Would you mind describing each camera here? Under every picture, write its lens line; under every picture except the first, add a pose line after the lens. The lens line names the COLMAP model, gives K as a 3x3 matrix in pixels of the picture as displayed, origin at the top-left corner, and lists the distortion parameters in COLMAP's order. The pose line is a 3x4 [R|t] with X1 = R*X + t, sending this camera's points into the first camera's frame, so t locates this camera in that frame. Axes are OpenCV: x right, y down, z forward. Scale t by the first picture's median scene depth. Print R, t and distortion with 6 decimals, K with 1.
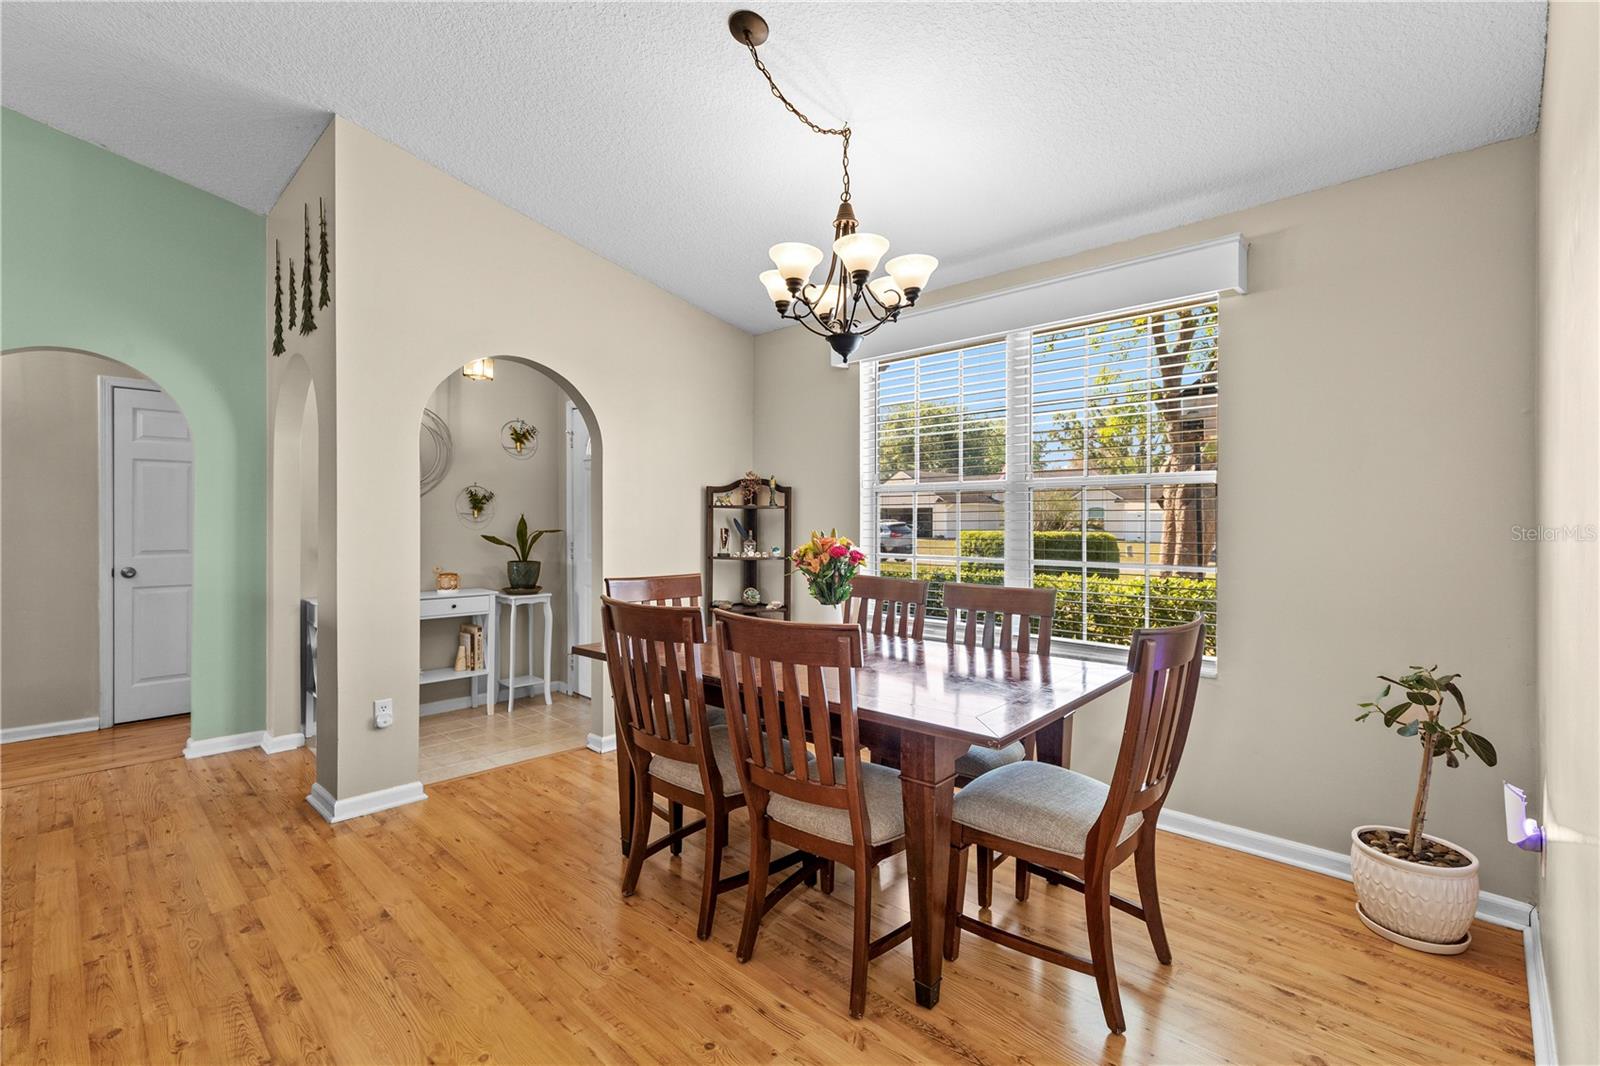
lens RADIAL K [[710.0, 0, 800.9], [0, 710.0, 524.8], [0, 0, 1]] dist [0.002130, 0.000299]
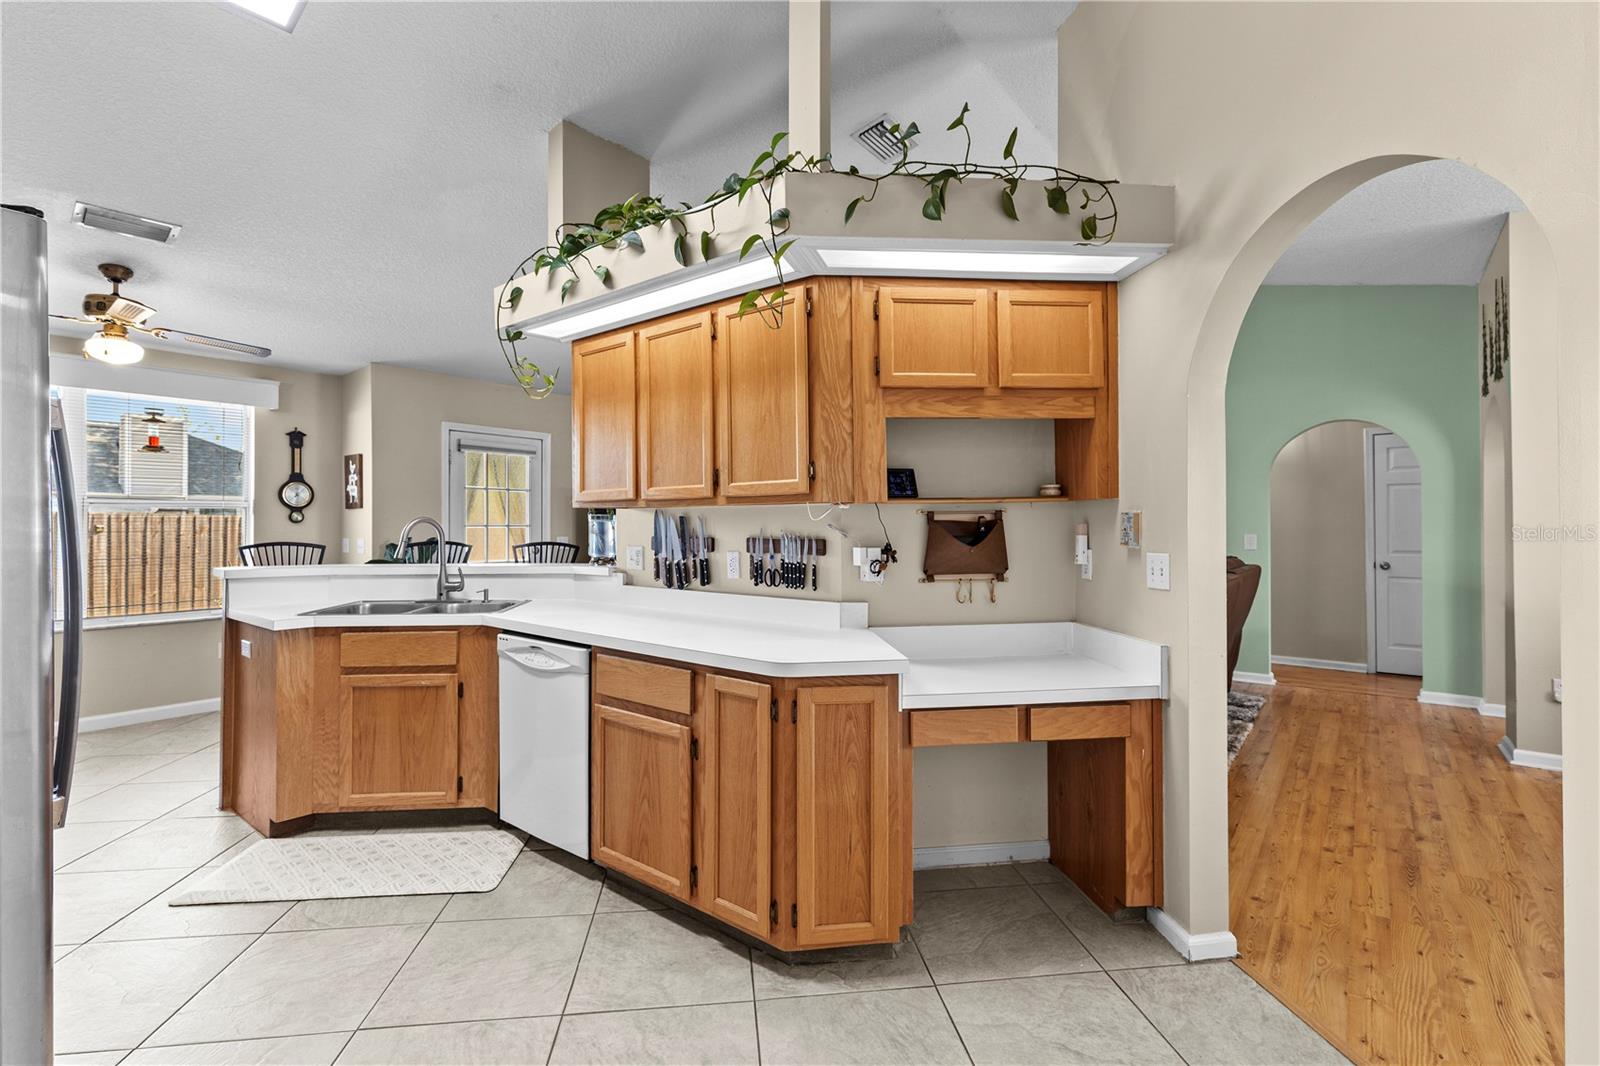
lens RADIAL K [[723.1, 0, 800.8], [0, 723.1, 523.3], [0, 0, 1]] dist [0.002448, 0.000286]
pose [[0.092694, -0.010984, -0.995634, 0.508972], [-0.002428, 0.999934, -0.011257, 0.003070], [0.995692, 0.003461, 0.092661, -0.383161]]
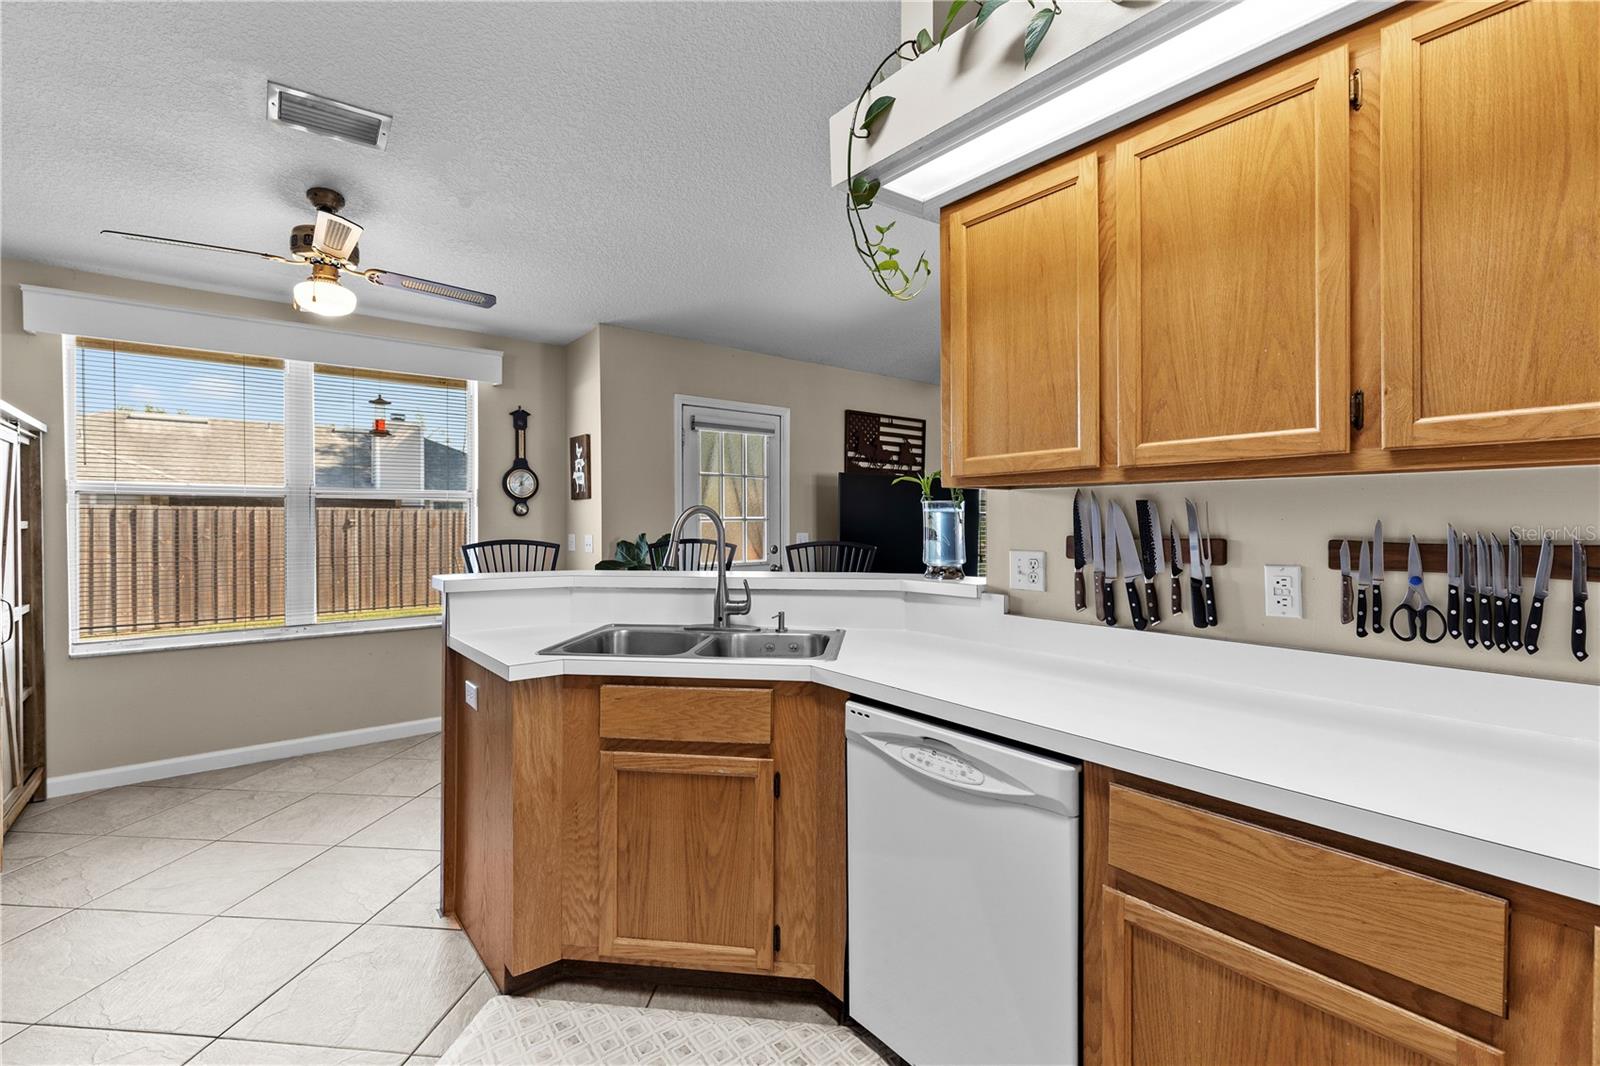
lens RADIAL K [[718.7, 0, 797.5], [0, 718.7, 528.7], [0, 0, 1]] dist [0.001885, -0.000043]
pose [[-0.134096, 0.003080, -0.990964, 0.062768], [-0.003976, 0.999985, 0.003646, 0.003798], [0.990960, 0.004429, -0.134082, -0.662397]]
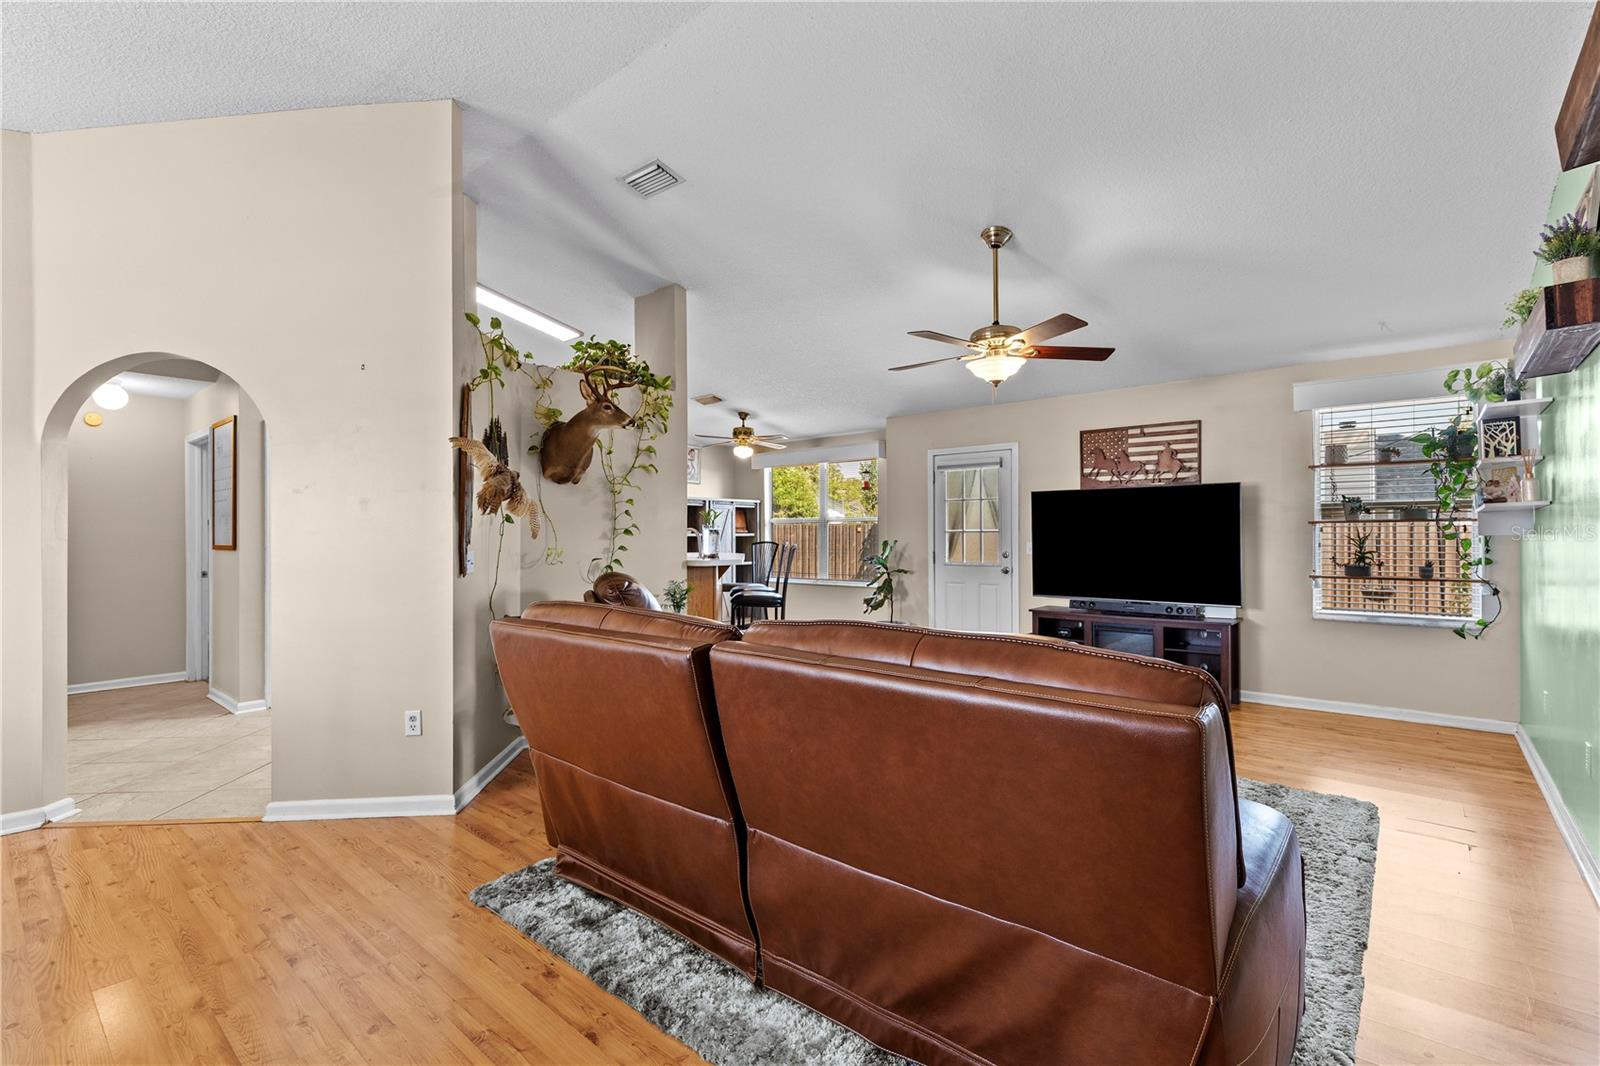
lens RADIAL K [[718.7, 0, 797.5], [0, 718.7, 528.7], [0, 0, 1]] dist [0.001885, -0.000043]
pose [[-0.998706, -0.003604, -0.050731, -0.871907], [-0.003380, 0.999984, -0.004490, -0.007233], [0.050746, -0.004313, -0.998702, 1.189424]]
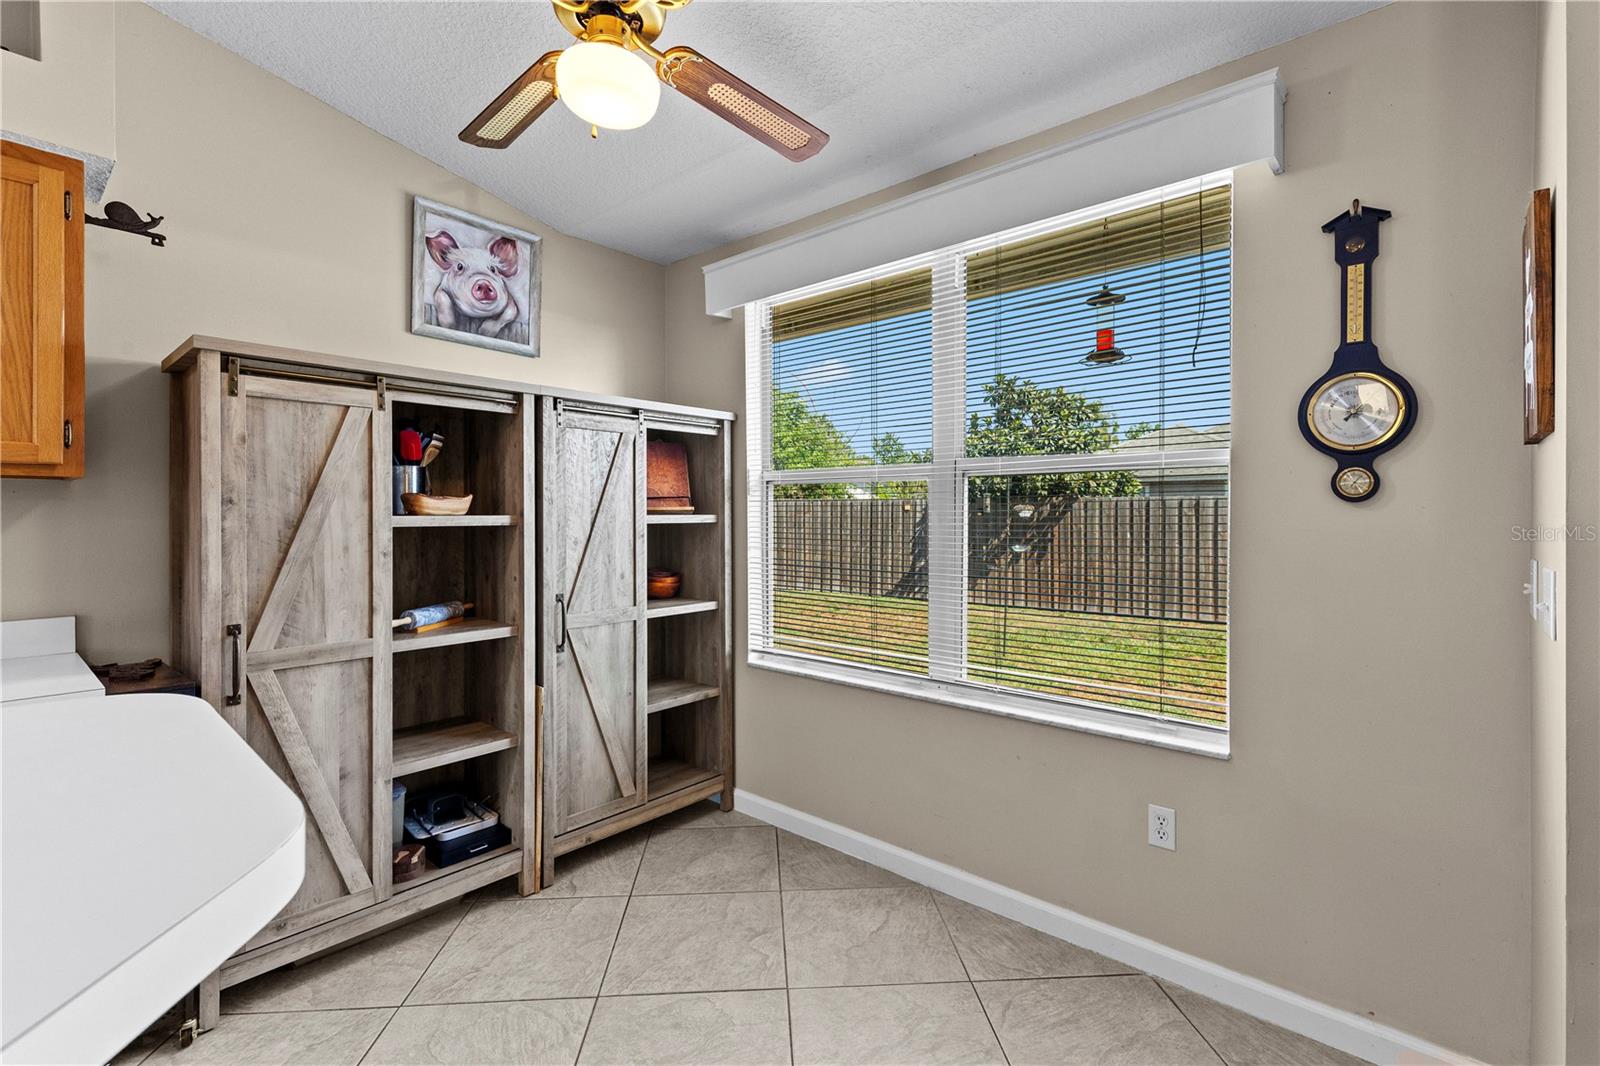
lens RADIAL K [[723.1, 0, 800.8], [0, 723.1, 523.3], [0, 0, 1]] dist [0.002448, 0.000286]
pose [[-0.999038, -0.004130, -0.043651, -0.920023], [-0.004839, 0.999858, 0.016151, -0.005184], [0.043578, 0.016347, -0.998916, -0.909225]]
